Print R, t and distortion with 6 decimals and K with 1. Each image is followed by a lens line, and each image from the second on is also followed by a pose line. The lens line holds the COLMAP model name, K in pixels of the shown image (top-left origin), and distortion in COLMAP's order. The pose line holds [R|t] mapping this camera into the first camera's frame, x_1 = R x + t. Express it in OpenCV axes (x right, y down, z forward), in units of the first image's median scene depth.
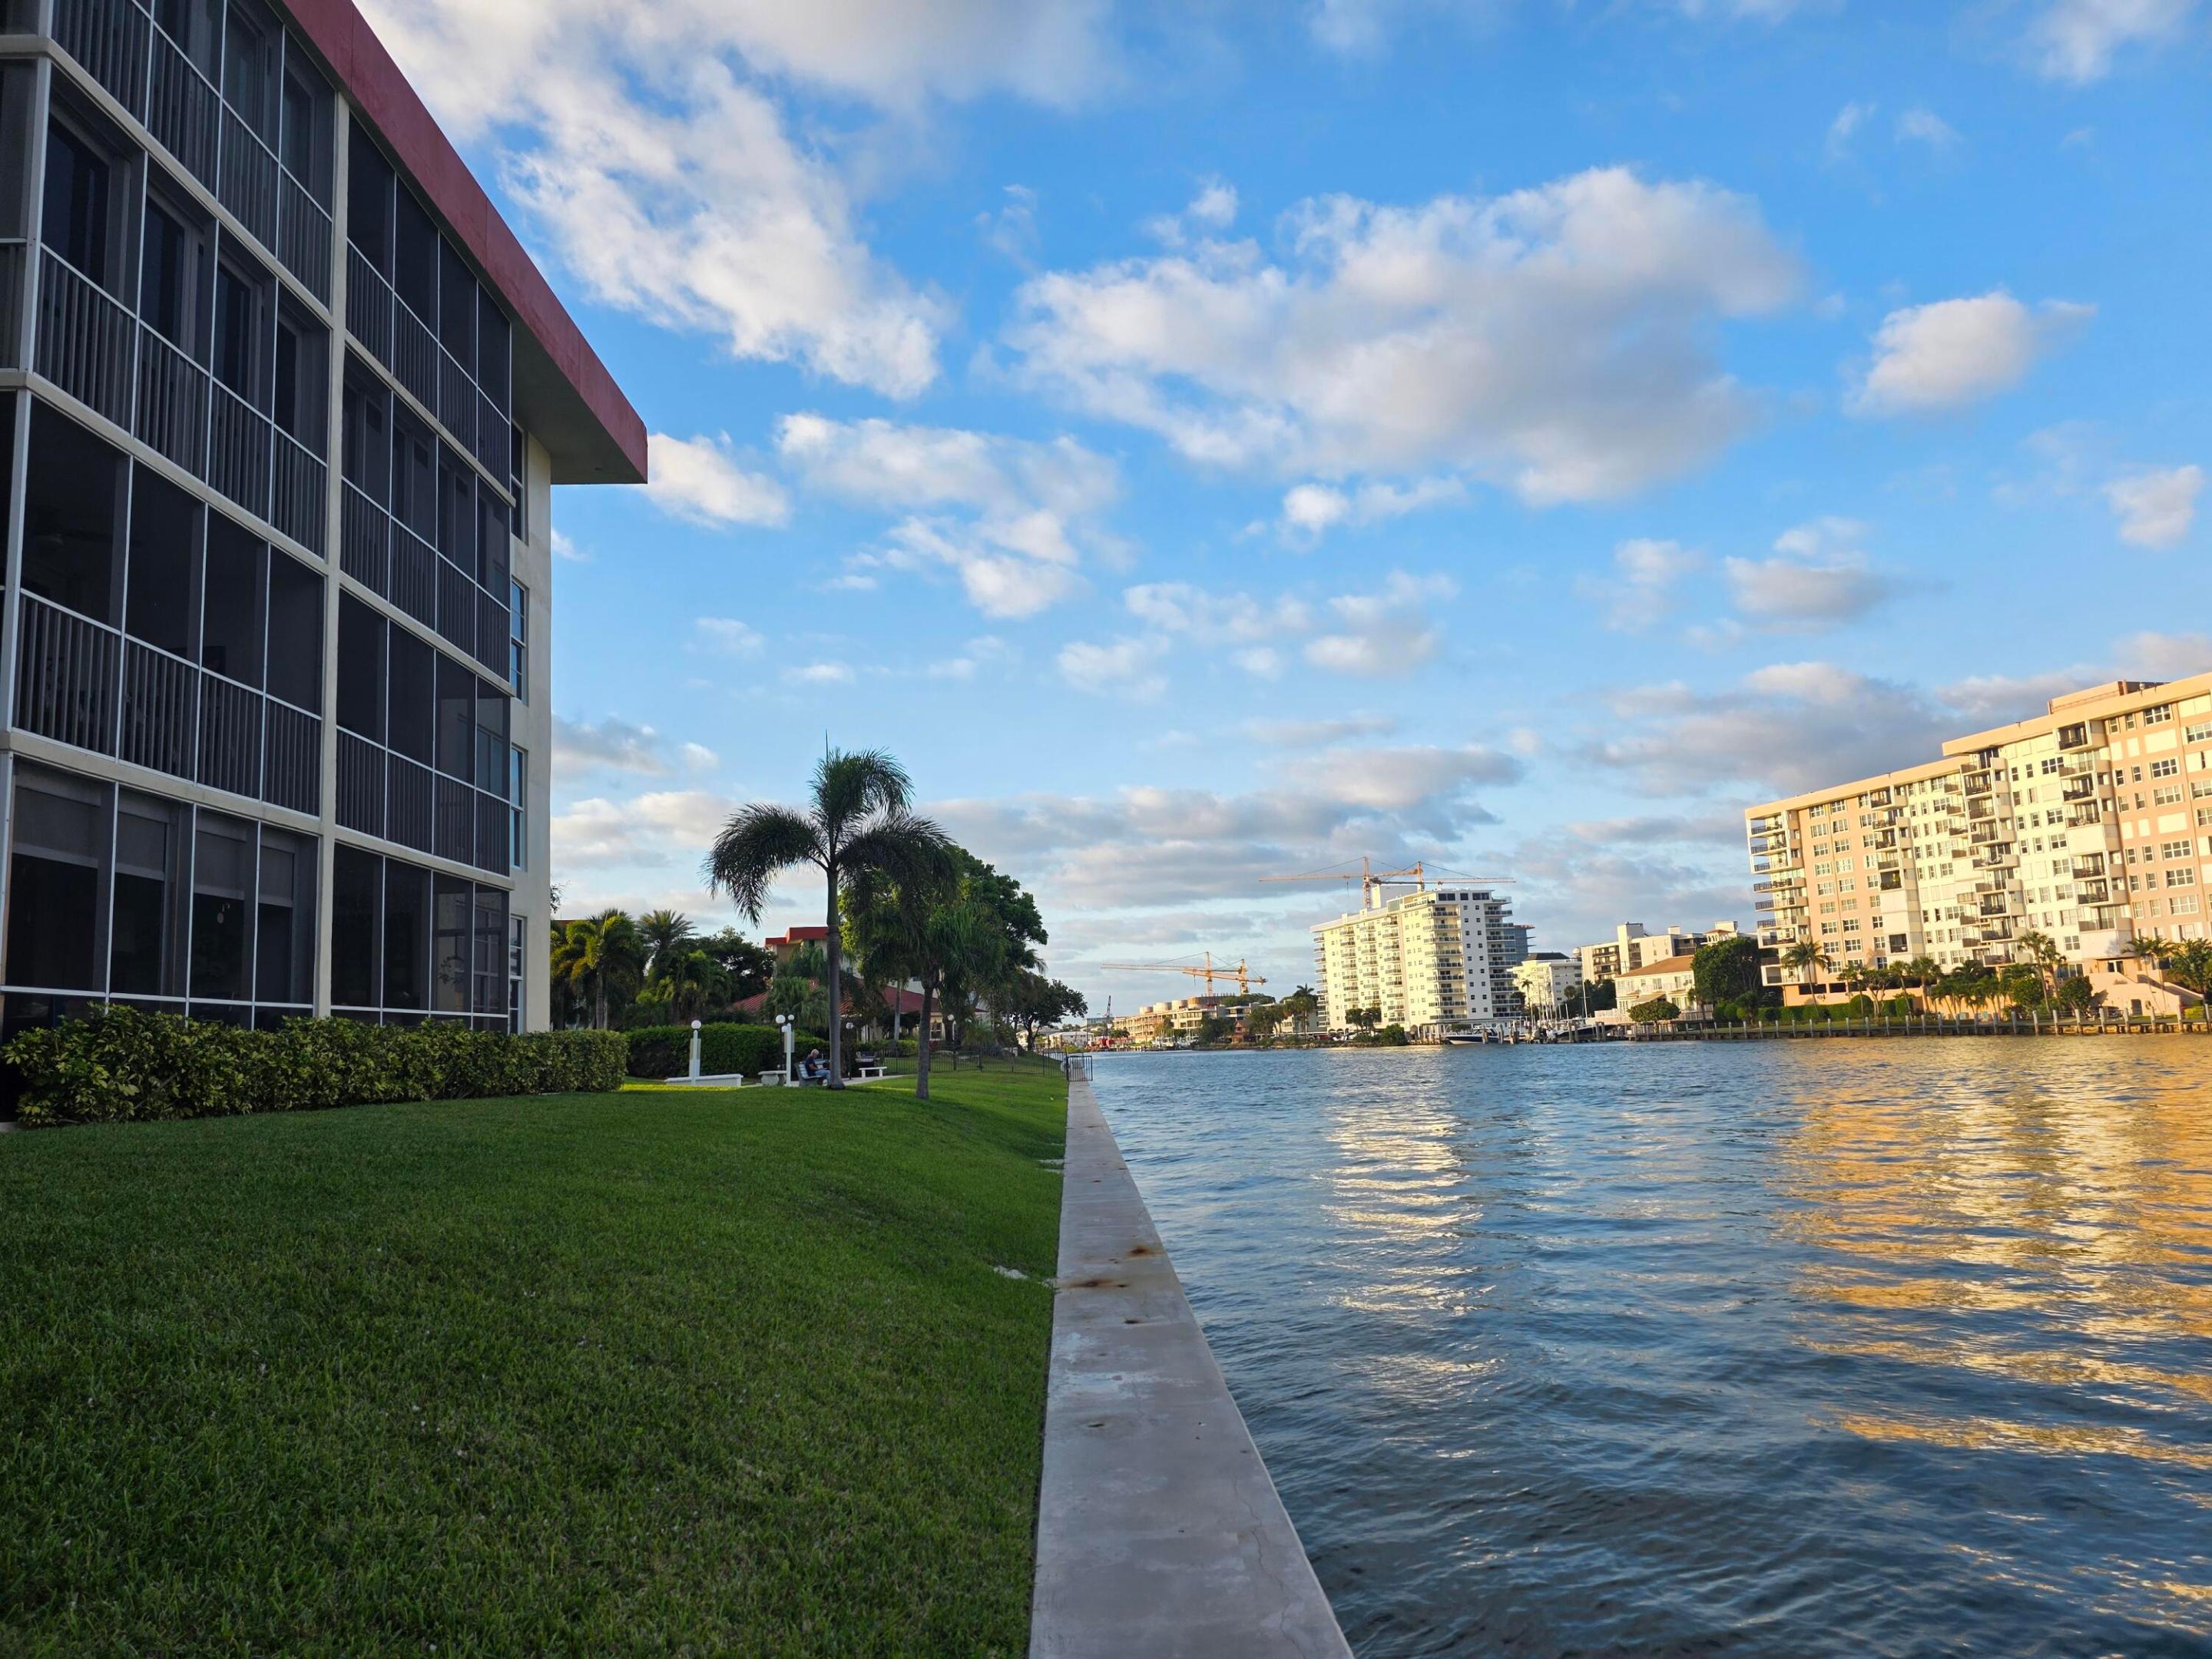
lens RADIAL K [[1478.5, 0, 1105.9], [0, 1478.5, 827.6], [0, 0, 1]] dist [0.000629, -0.000544]
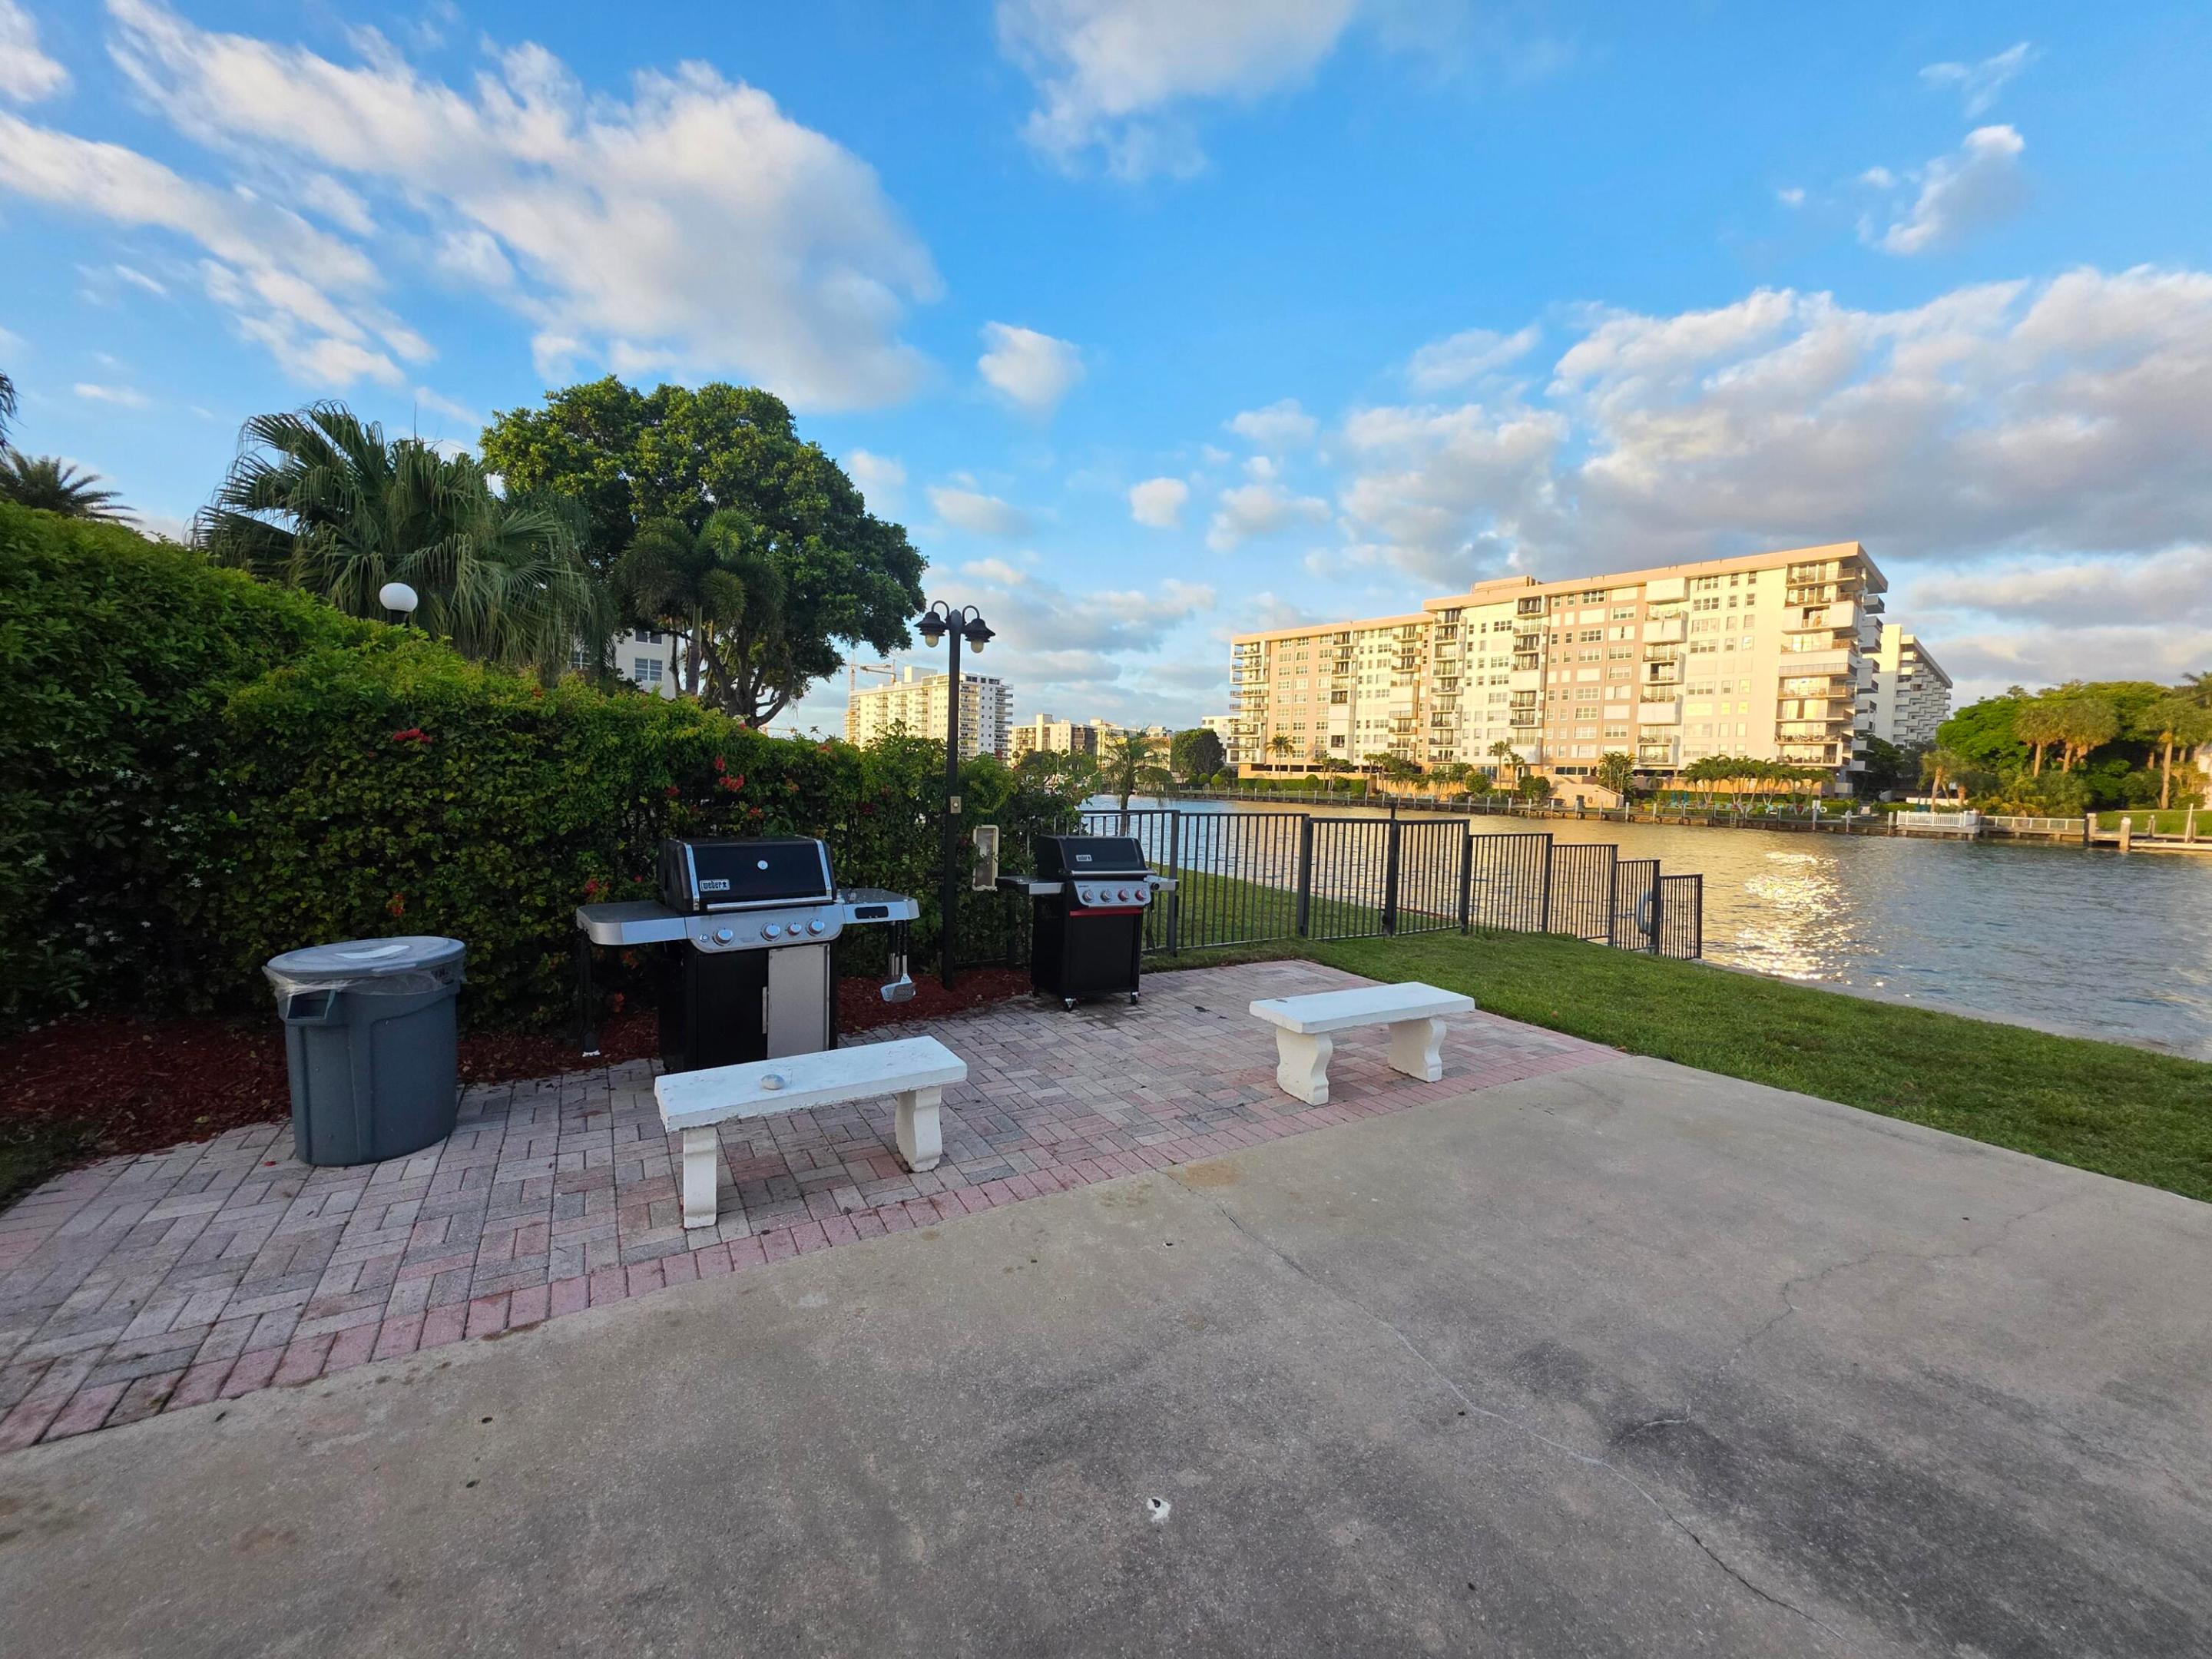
lens RADIAL K [[889.1, 0, 1113.8], [0, 889.1, 828.4], [0, 0, 1]] dist [-0.002723, -0.000605]
pose [[0.873746, 0.039734, 0.484756, -0.075287], [-0.134767, 0.977413, 0.162795, 0.050152], [-0.467338, -0.207571, 0.859366, 0.342867]]
